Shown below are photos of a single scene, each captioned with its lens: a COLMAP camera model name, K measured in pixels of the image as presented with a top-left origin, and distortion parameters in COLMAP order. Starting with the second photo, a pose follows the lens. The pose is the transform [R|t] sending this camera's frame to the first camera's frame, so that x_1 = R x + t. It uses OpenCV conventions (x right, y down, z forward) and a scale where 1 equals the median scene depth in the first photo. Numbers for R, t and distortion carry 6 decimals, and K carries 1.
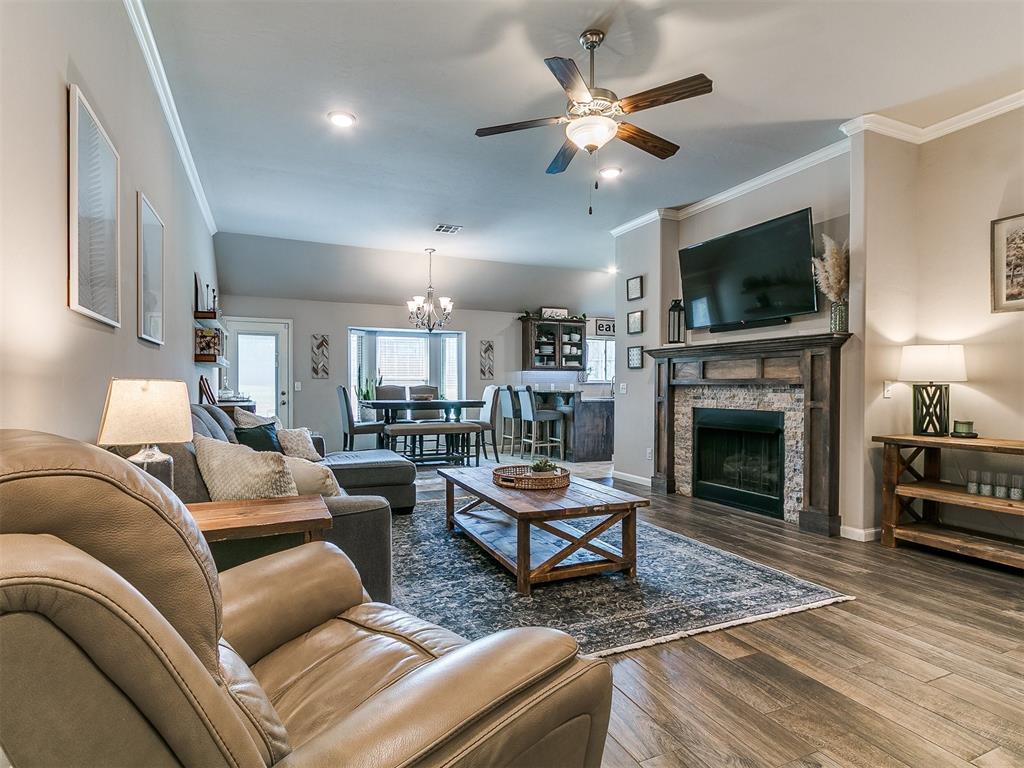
lens RADIAL K [[531.2, 0, 492.2], [0, 531.2, 391.9], [0, 0, 1]] dist [0.003610, -0.000052]
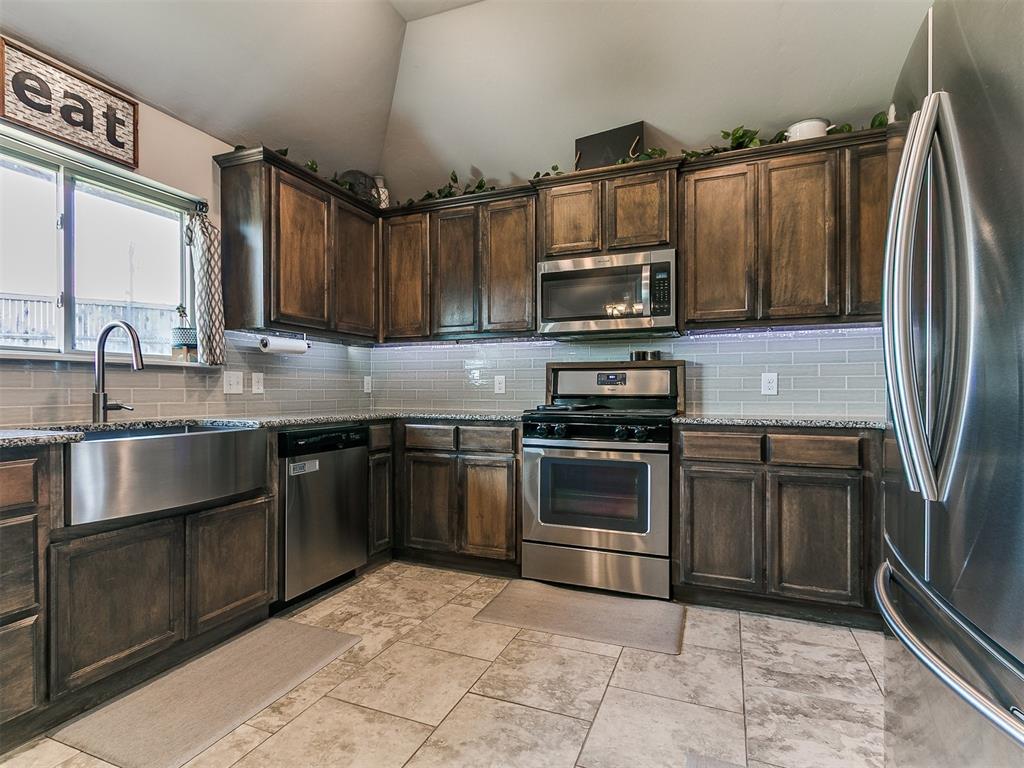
lens RADIAL K [[531.2, 0, 471.6], [0, 531.2, 395.0], [0, 0, 1]] dist [0.003610, -0.000052]
pose [[0.746705, -0.009731, 0.665084, 0.391798], [0.012808, 0.999918, 0.000250, -0.001891], [-0.665032, 0.008331, 0.746768, 1.487400]]
